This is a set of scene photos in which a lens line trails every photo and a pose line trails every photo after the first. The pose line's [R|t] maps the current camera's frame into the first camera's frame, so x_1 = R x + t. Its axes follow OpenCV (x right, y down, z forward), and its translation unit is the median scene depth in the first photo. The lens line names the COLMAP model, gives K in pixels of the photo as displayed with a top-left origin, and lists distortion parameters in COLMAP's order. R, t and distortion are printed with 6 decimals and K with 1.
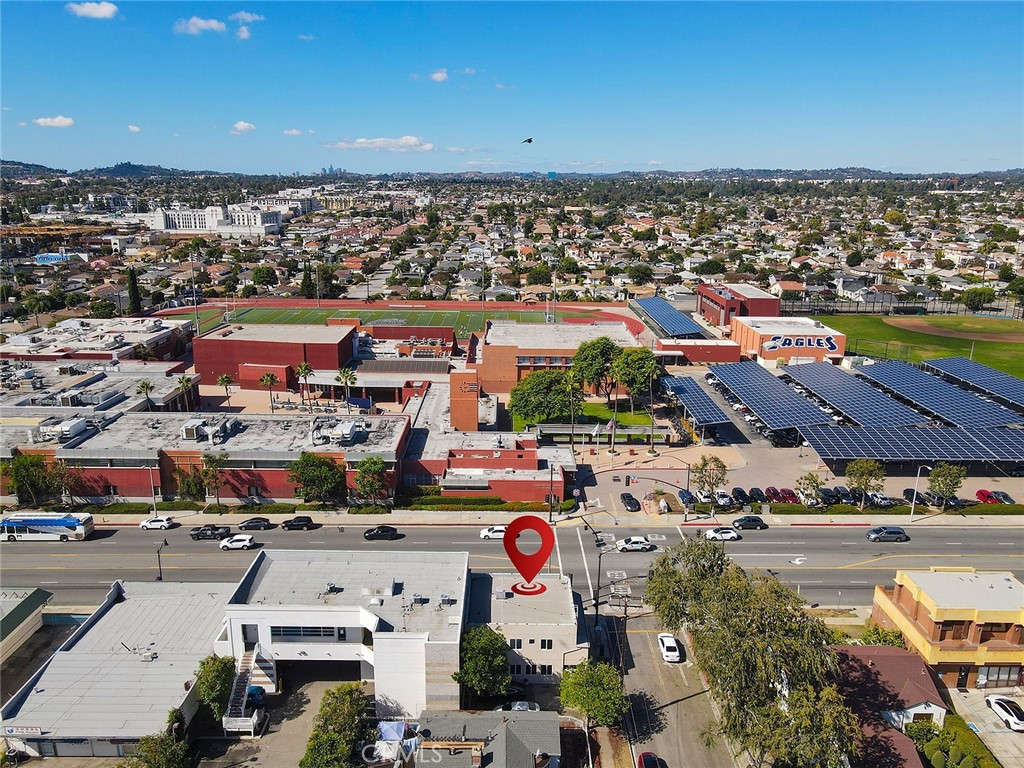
lens RADIAL K [[762.3, 0, 509.5], [0, 762.3, 367.9], [0, 0, 1]] dist [-0.002948, 0.009035]
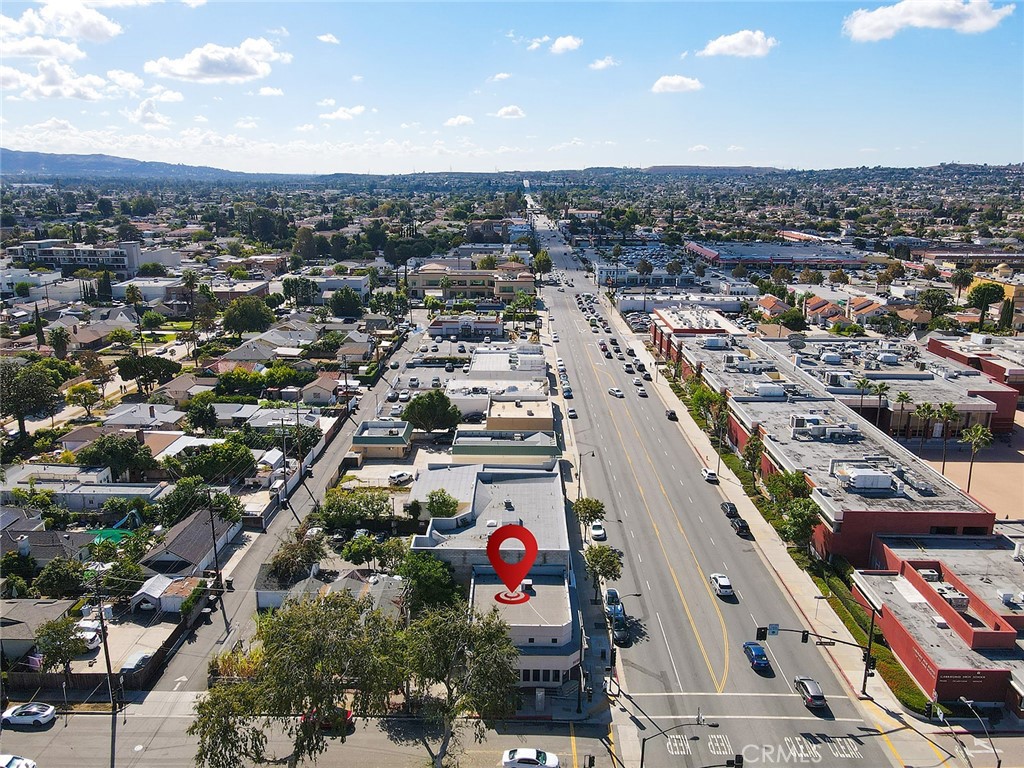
lens RADIAL K [[769.4, 0, 510.8], [0, 769.4, 386.6], [0, 0, 1]] dist [-0.007937, 0.001049]
pose [[-0.014831, 0.254372, -0.966993, 0.579939], [-0.239715, 0.937991, 0.250419, -0.127995], [0.970730, 0.235516, 0.047066, 0.559904]]
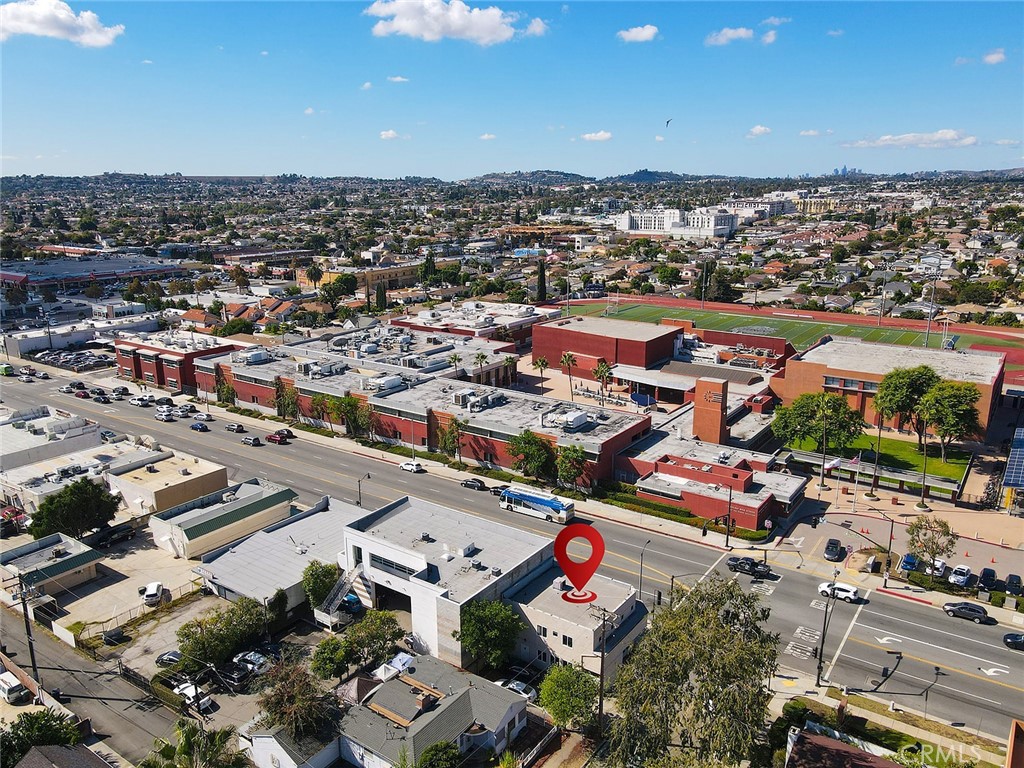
lens RADIAL K [[762.3, 0, 509.5], [0, 762.3, 367.9], [0, 0, 1]] dist [-0.002948, 0.009035]
pose [[0.816114, 0.120668, -0.565152, 0.310341], [-0.122750, 0.991837, 0.034514, -0.014227], [0.564704, 0.041205, 0.824265, 0.063352]]
